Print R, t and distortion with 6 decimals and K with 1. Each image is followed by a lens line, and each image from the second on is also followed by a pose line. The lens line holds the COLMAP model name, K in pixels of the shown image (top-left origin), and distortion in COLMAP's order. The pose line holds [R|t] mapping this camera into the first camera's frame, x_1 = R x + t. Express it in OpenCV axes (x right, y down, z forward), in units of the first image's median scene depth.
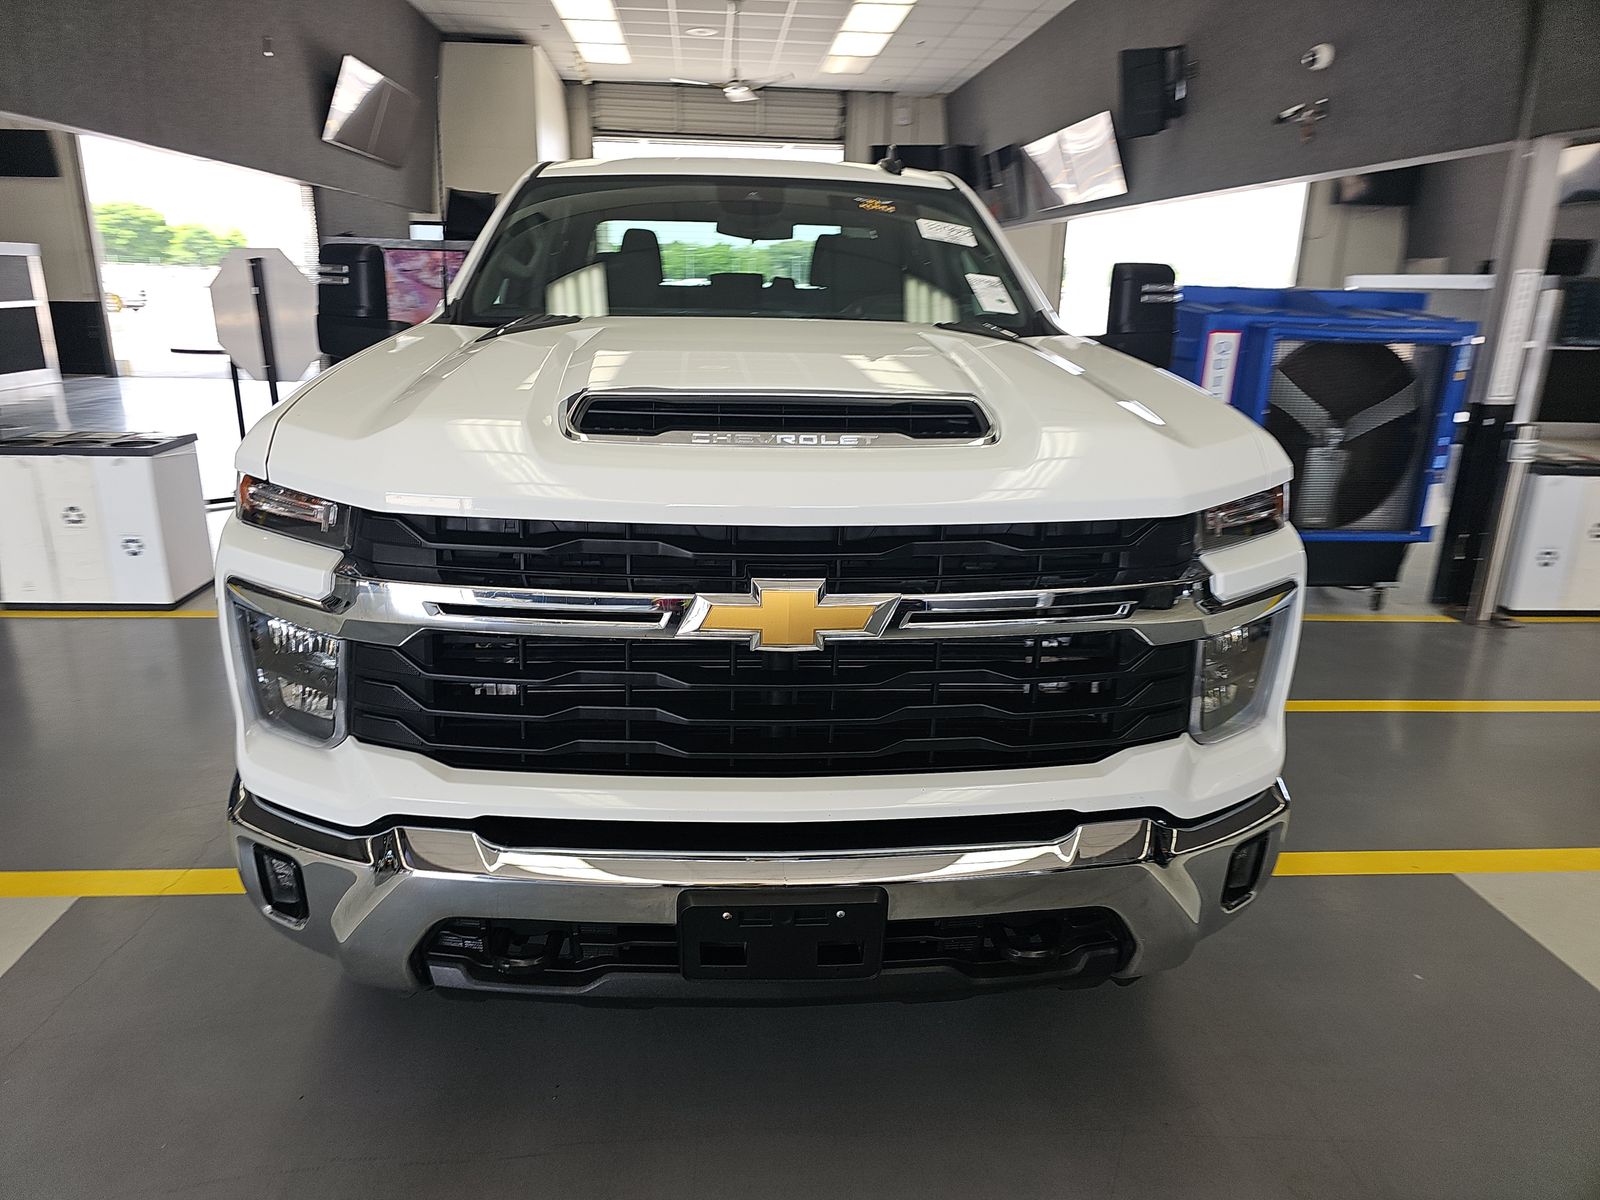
lens RADIAL K [[1074.8, 0, 776.5], [0, 1074.8, 608.5], [0, 0, 1]] dist [0.047214, -0.038678]
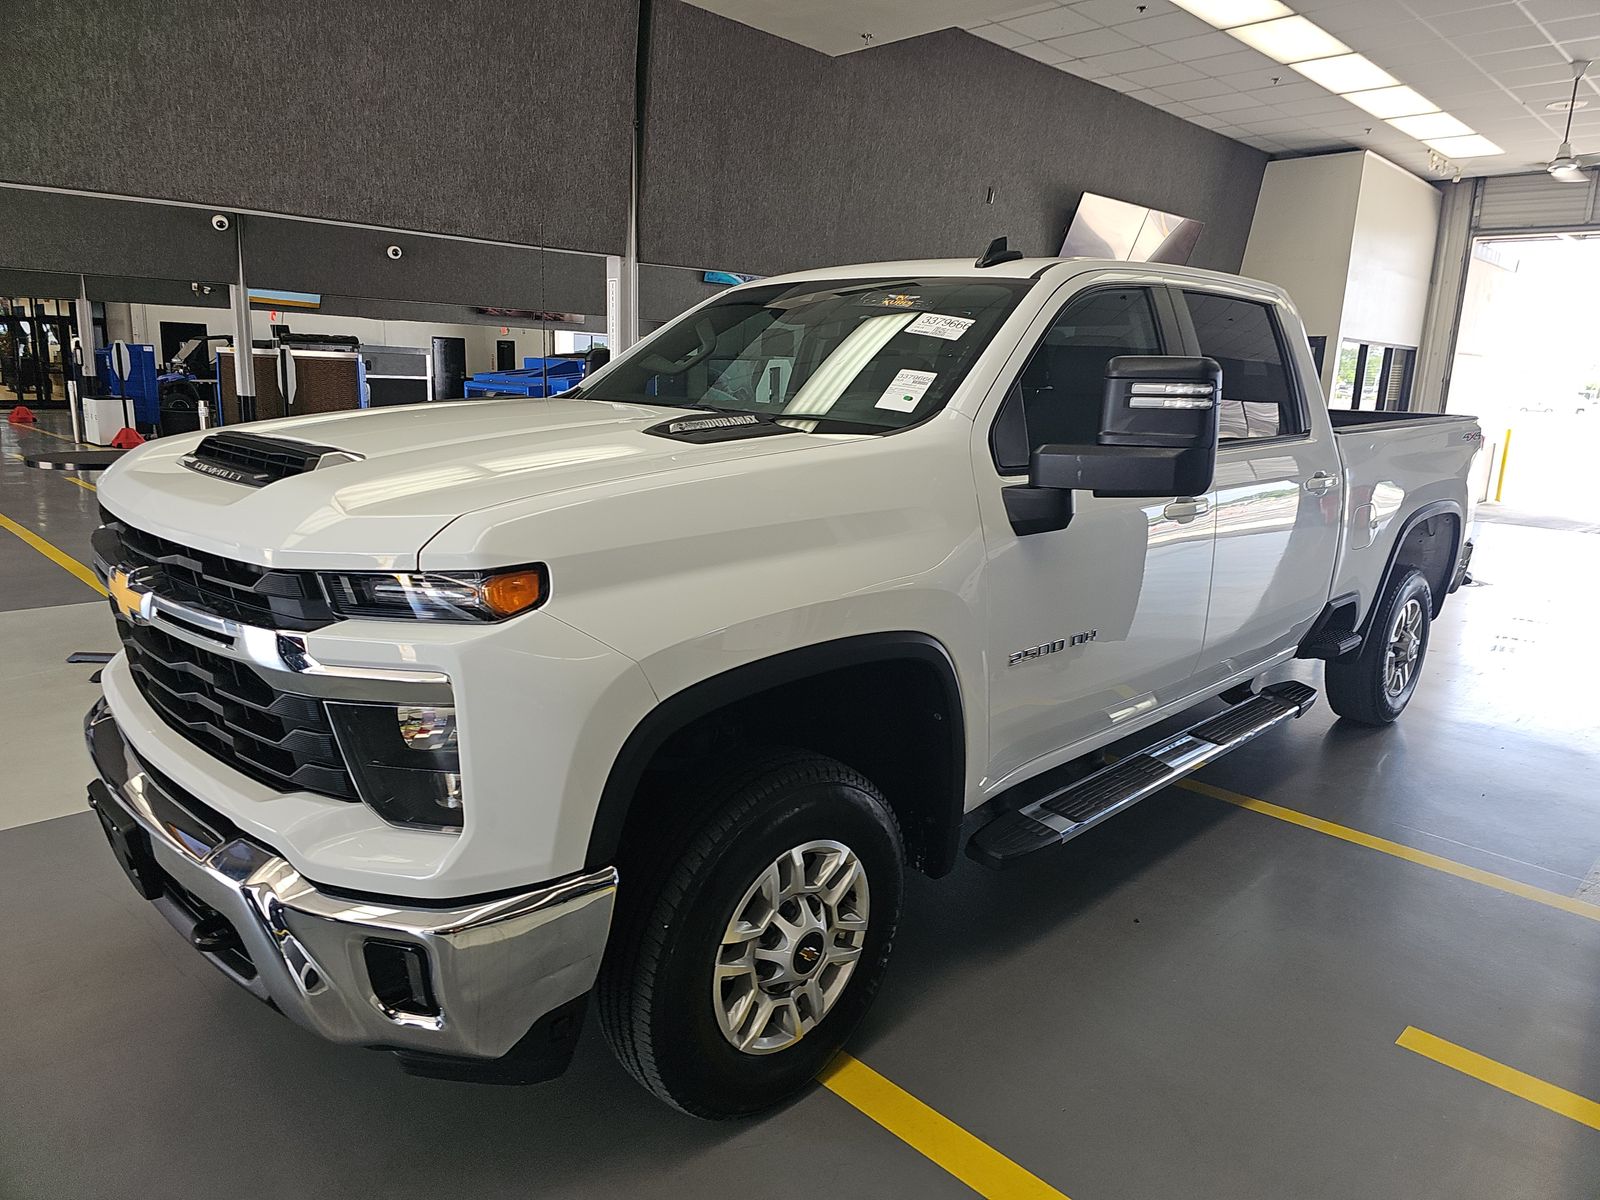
lens RADIAL K [[1074.8, 0, 808.2], [0, 1074.8, 599.6], [0, 0, 1]] dist [0.047214, -0.038678]
pose [[0.671668, 0.155681, -0.724310, 0.276770], [-0.234146, 0.972167, -0.008174, -0.031428], [0.702878, 0.175085, 0.689426, 0.117553]]
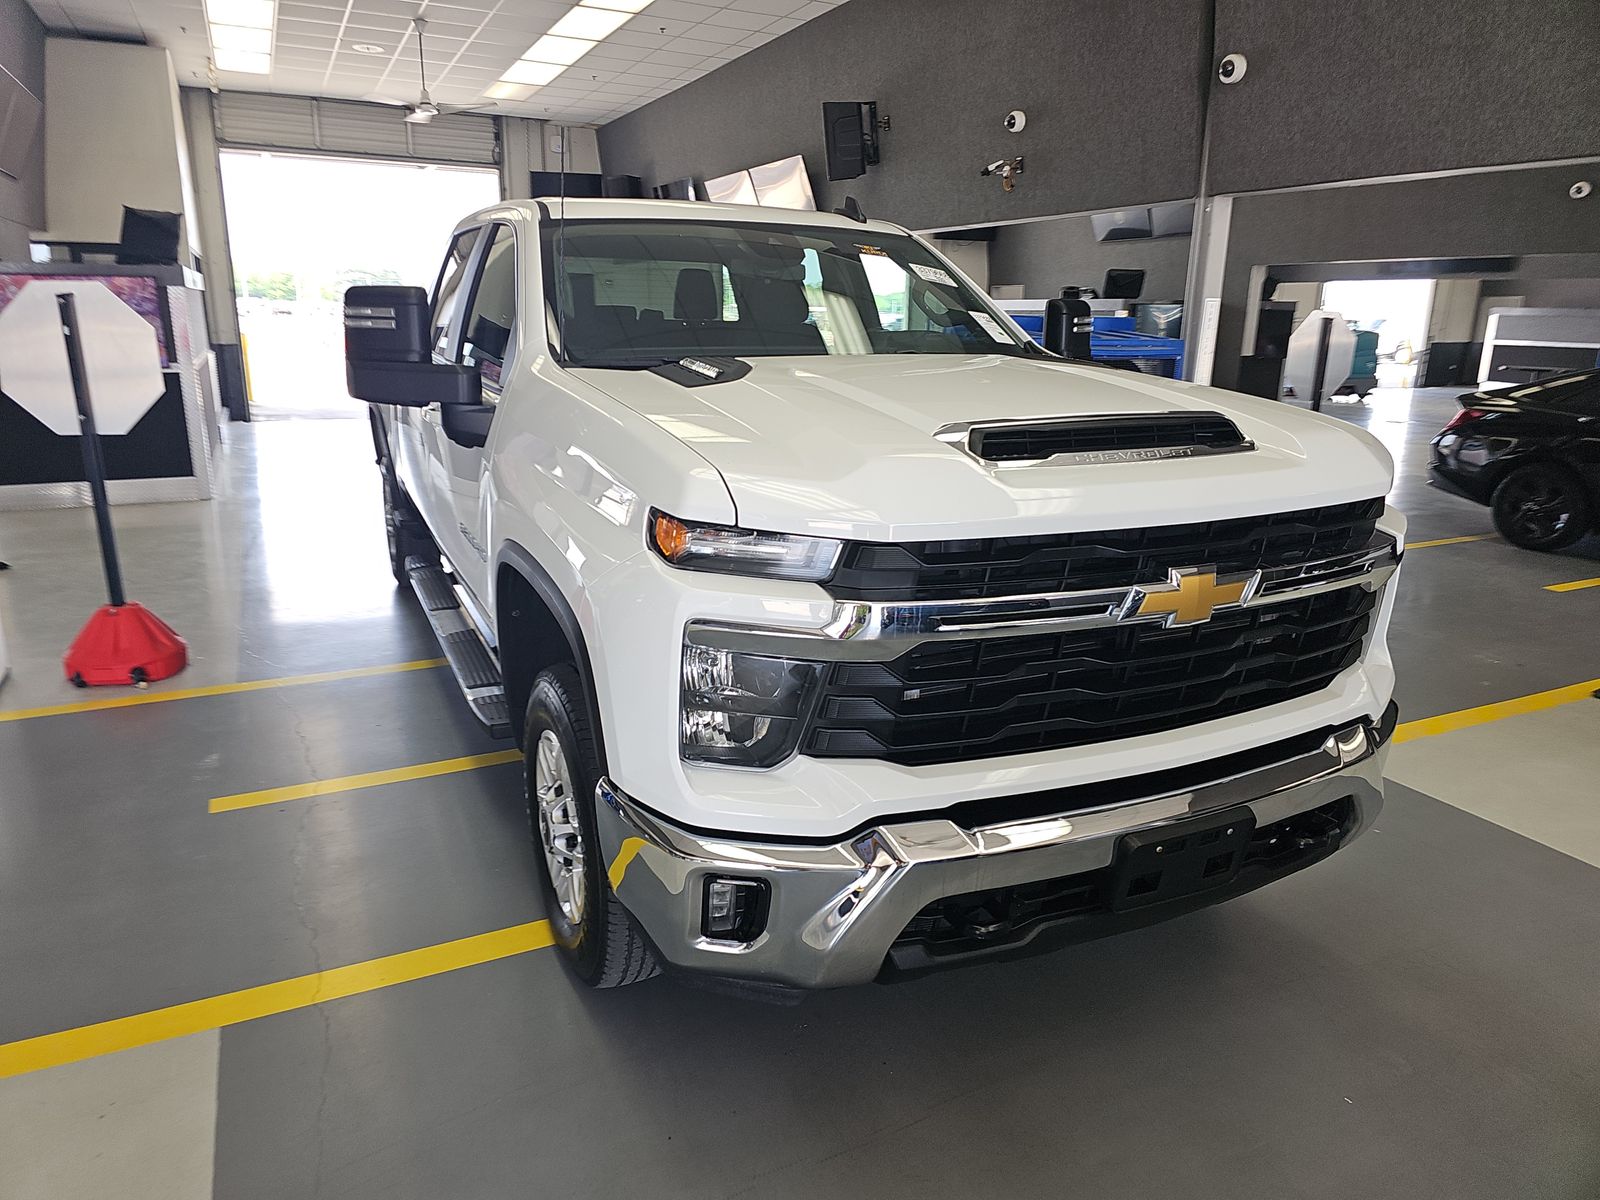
lens RADIAL K [[1074.8, 0, 783.7], [0, 1074.8, 607.7], [0, 0, 1]] dist [0.047214, -0.038678]
pose [[0.930095, -0.105372, 0.351881, -0.158329], [0.112150, 0.993691, 0.001128, -0.006333], [-0.349780, 0.038414, 0.936044, 0.000167]]
